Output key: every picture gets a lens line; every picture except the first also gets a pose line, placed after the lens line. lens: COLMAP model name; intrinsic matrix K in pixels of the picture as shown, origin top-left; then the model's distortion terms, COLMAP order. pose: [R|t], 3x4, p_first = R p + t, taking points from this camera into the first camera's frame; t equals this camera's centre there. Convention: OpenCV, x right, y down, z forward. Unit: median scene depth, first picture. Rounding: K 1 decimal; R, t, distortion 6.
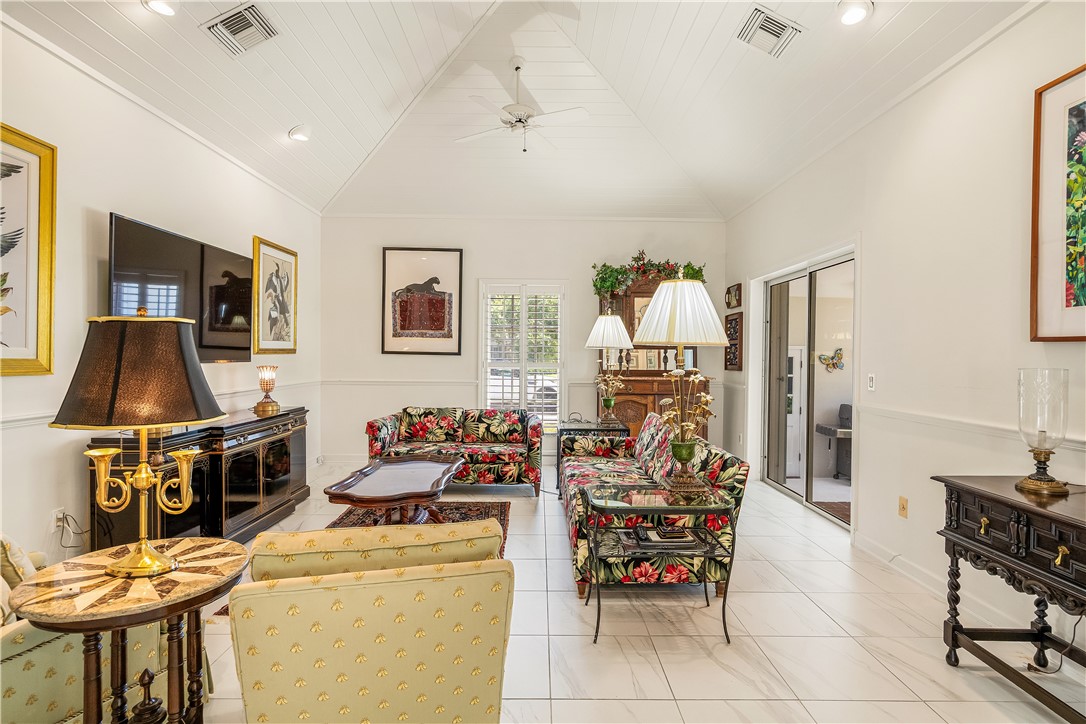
lens RADIAL K [[546.9, 0, 543.0], [0, 546.9, 362.0], [0, 0, 1]] dist [0.001550, 0.000322]
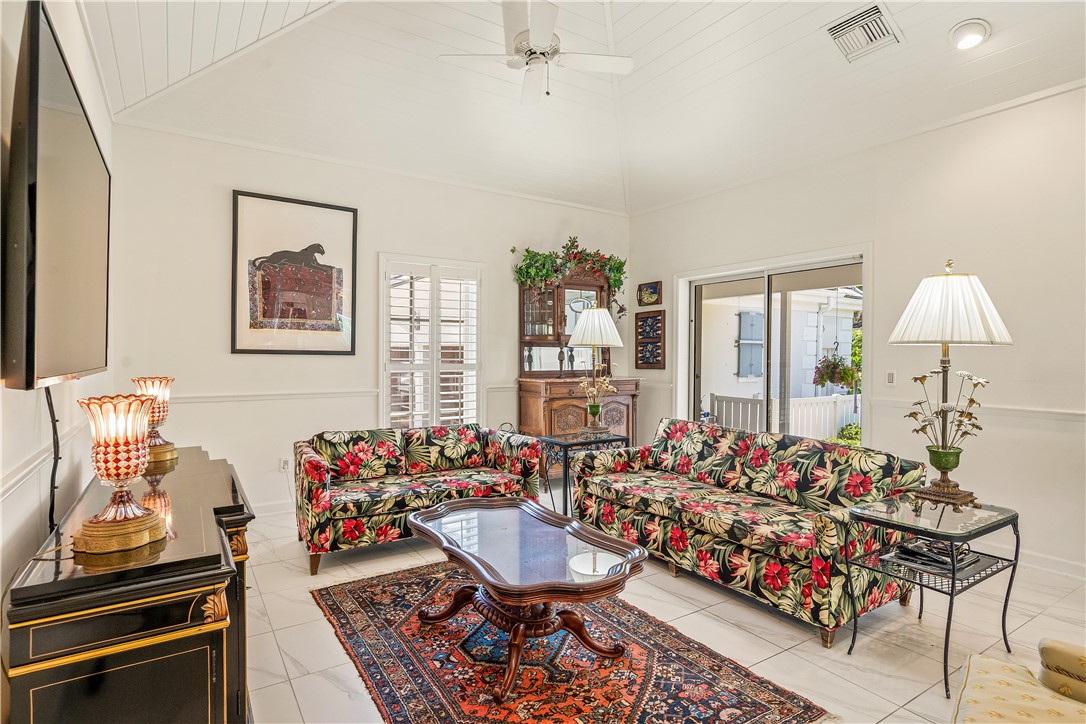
lens RADIAL K [[562.8, 0, 543.0], [0, 562.8, 362.0], [0, 0, 1]] dist [0.001072, 0.000629]
pose [[0.842319, -0.011924, 0.538847, -0.396840], [0.009773, 0.999929, 0.006849, -0.006656], [-0.538890, -0.000502, 0.842376, 0.270514]]
